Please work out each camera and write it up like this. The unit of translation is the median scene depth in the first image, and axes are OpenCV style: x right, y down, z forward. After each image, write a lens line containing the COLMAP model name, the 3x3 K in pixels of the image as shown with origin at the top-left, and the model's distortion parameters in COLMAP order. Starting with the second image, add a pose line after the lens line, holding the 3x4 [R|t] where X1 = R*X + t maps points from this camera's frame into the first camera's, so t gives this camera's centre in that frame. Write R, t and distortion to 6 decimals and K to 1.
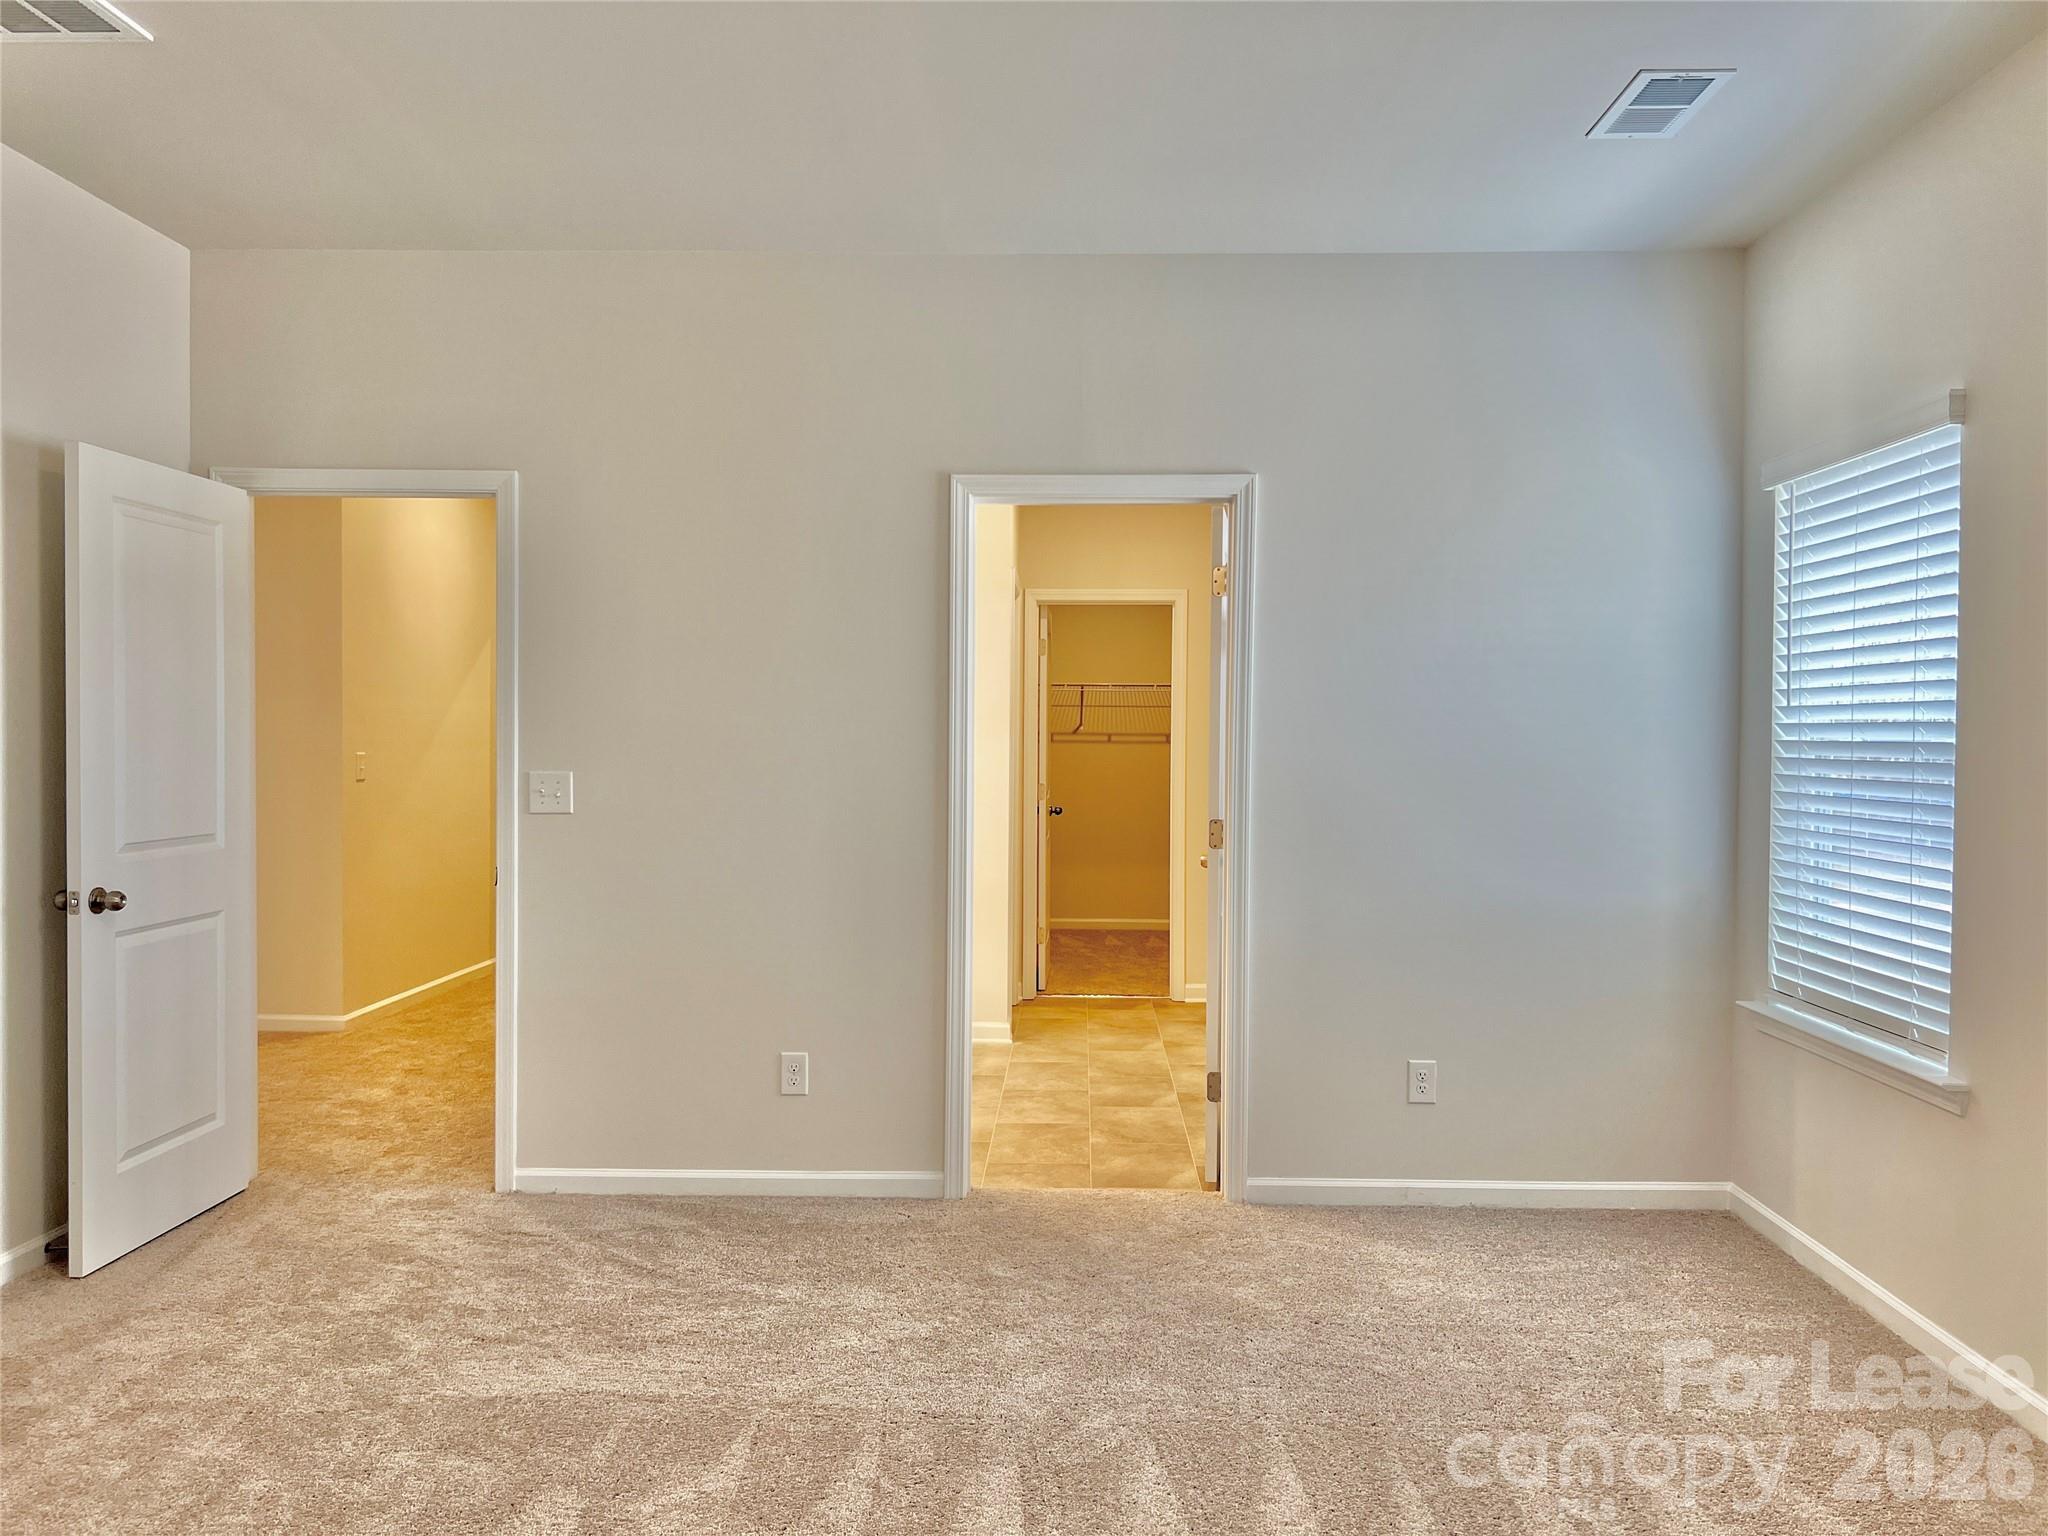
lens RADIAL K [[1541.7, 0, 1035.5], [0, 1541.7, 779.8], [0, 0, 1]] dist [0.049728, -0.056035]
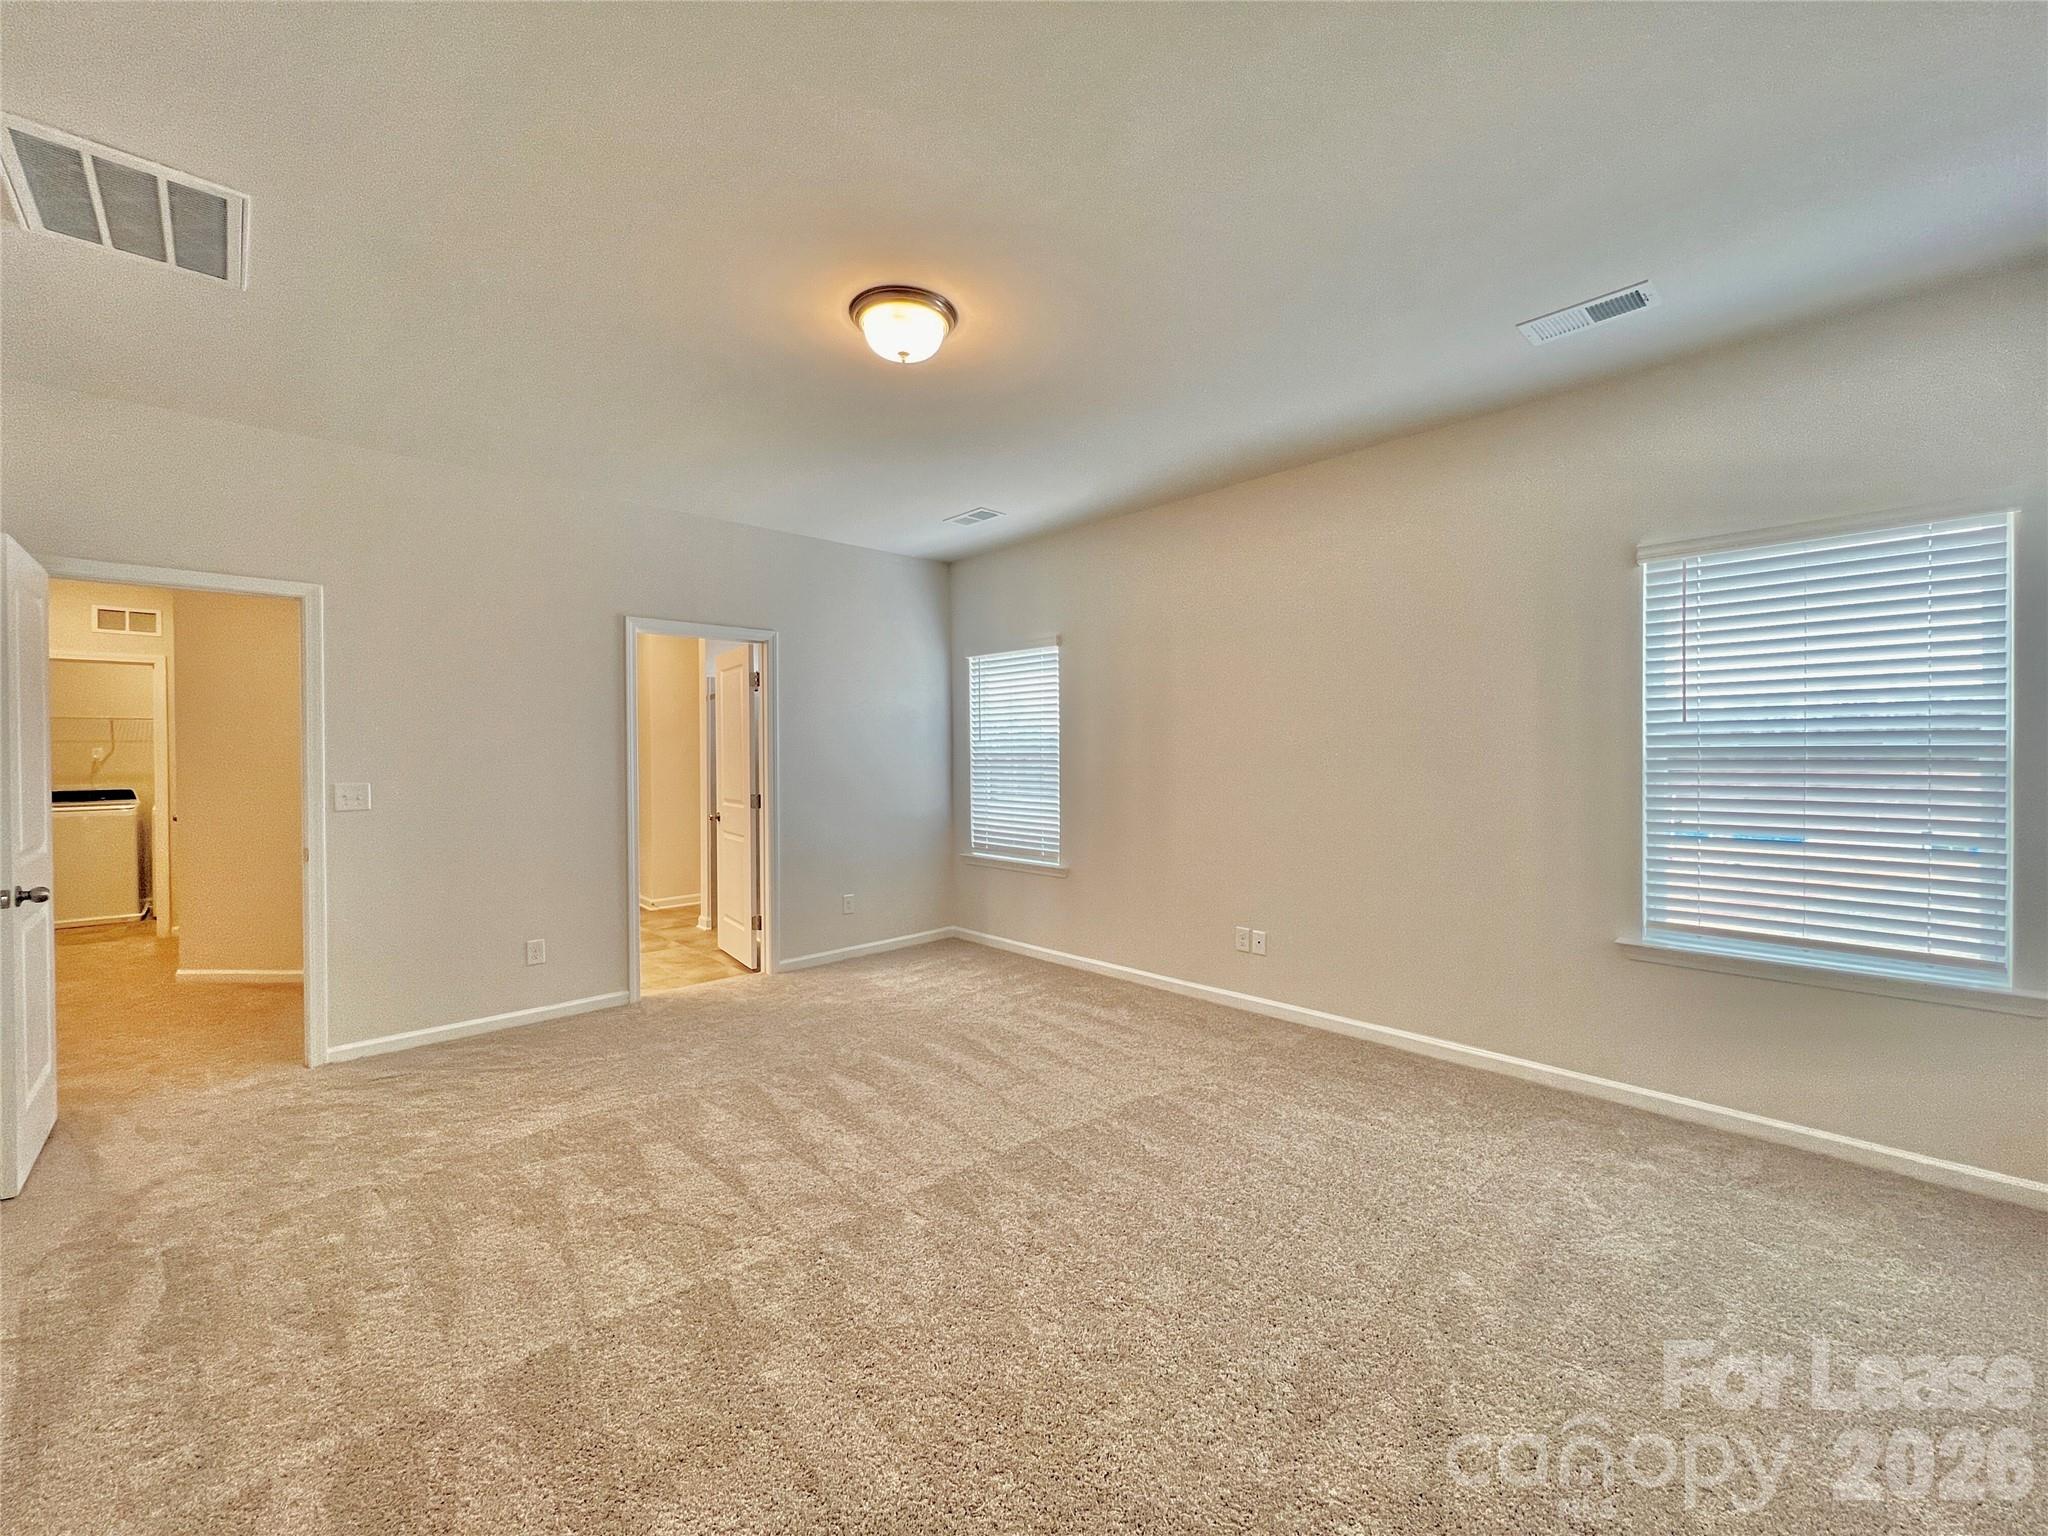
lens RADIAL K [[822.5, 0, 1011.5], [0, 822.5, 761.5], [0, 0, 1]] dist [-0.000295, -0.000030]
pose [[0.711624, -0.018862, 0.702307, -0.444658], [0.031918, 0.999475, -0.005498, -0.001530], [-0.701835, 0.026329, 0.711853, -0.038945]]
